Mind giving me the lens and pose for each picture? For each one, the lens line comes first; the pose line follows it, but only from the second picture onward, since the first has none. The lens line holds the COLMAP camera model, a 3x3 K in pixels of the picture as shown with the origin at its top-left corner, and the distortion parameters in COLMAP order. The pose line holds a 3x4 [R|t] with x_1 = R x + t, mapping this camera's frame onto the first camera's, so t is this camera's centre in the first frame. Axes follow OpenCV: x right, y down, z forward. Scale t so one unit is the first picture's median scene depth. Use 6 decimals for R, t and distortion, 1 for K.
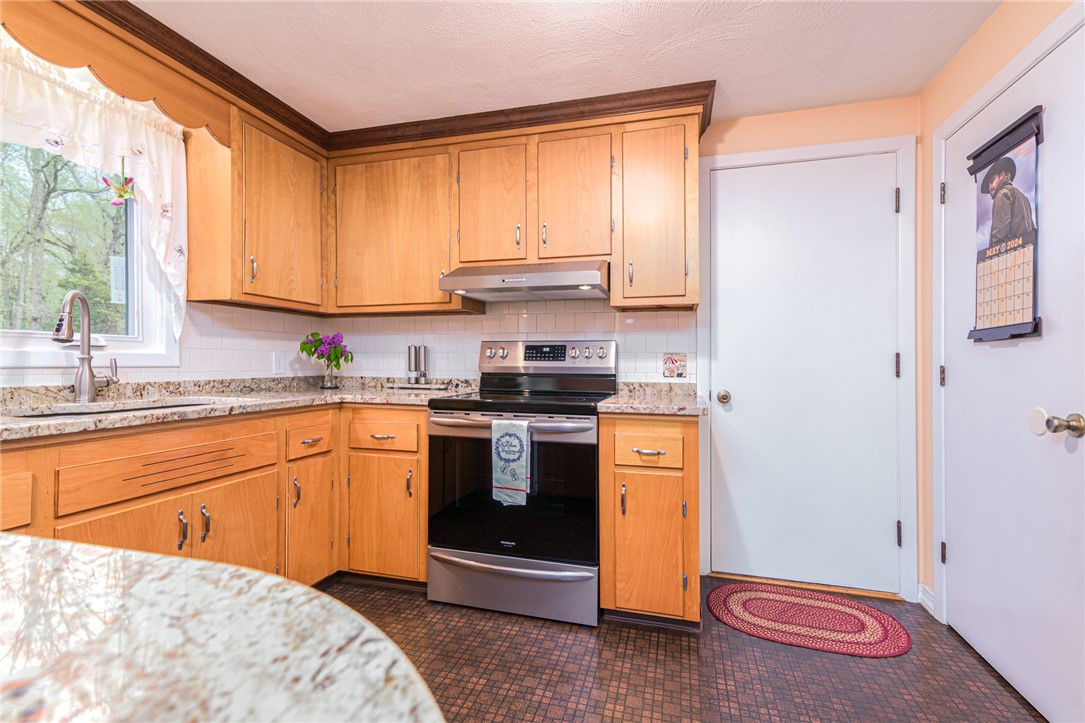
lens RADIAL K [[488.6, 0, 542.5], [0, 488.6, 361.5], [0, 0, 1]] dist [0.014362, -0.000481]
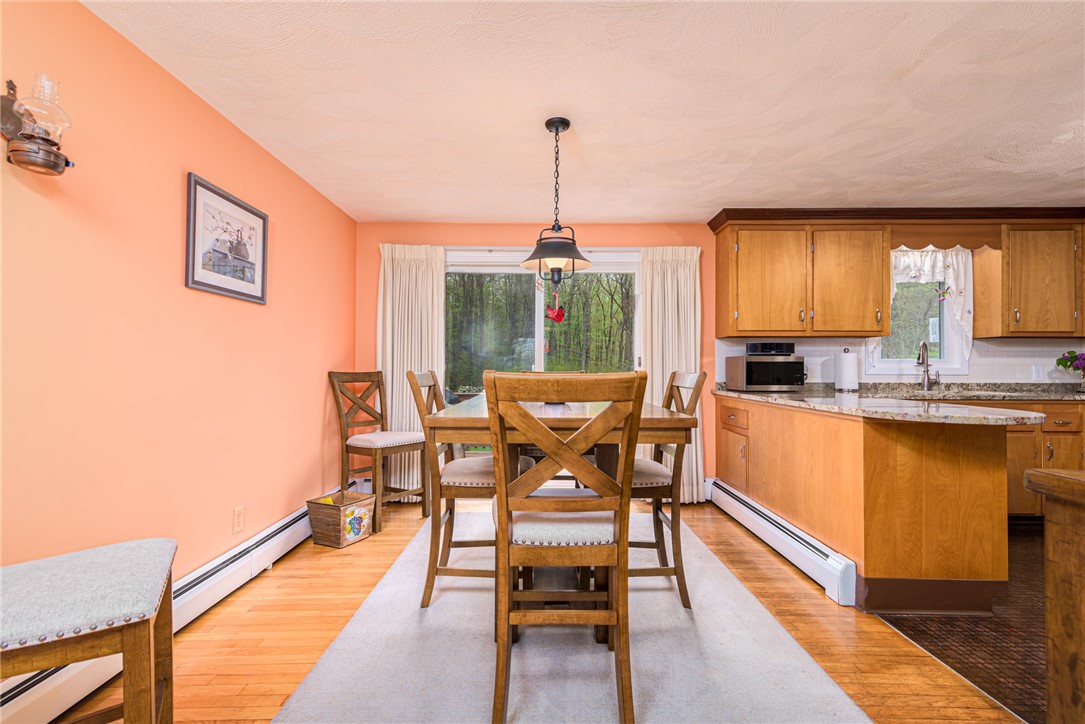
lens RADIAL K [[494.4, 0, 549.6], [0, 494.4, 365.2], [0, 0, 1]] dist [0.016956, -0.000169]
pose [[0.284734, -0.010057, -0.958554, 0.591076], [-0.000257, 0.999944, -0.010567, -0.005808], [0.958607, 0.003256, 0.284715, -1.005386]]
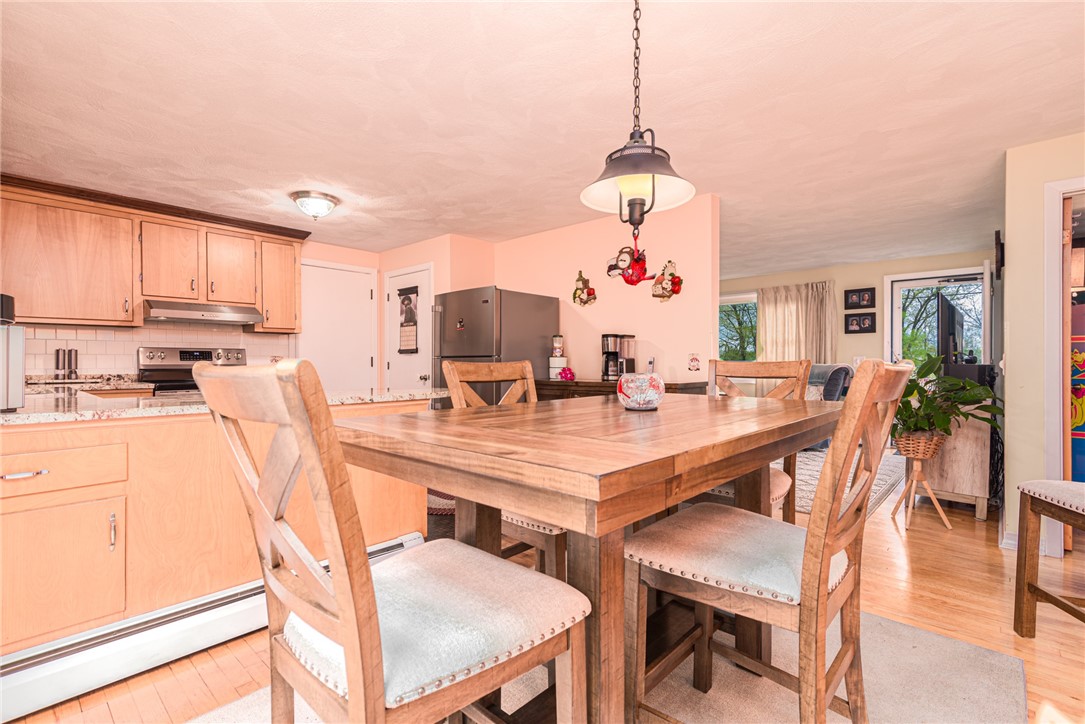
lens RADIAL K [[496.2, 0, 546.1], [0, 496.2, 357.9], [0, 0, 1]] dist [0.020439, 0.000012]
pose [[0.447953, 0.000724, 0.894057, -1.107811], [0.002393, 0.999995, -0.002009, -0.005545], [-0.894054, 0.003040, 0.447949, -0.883851]]
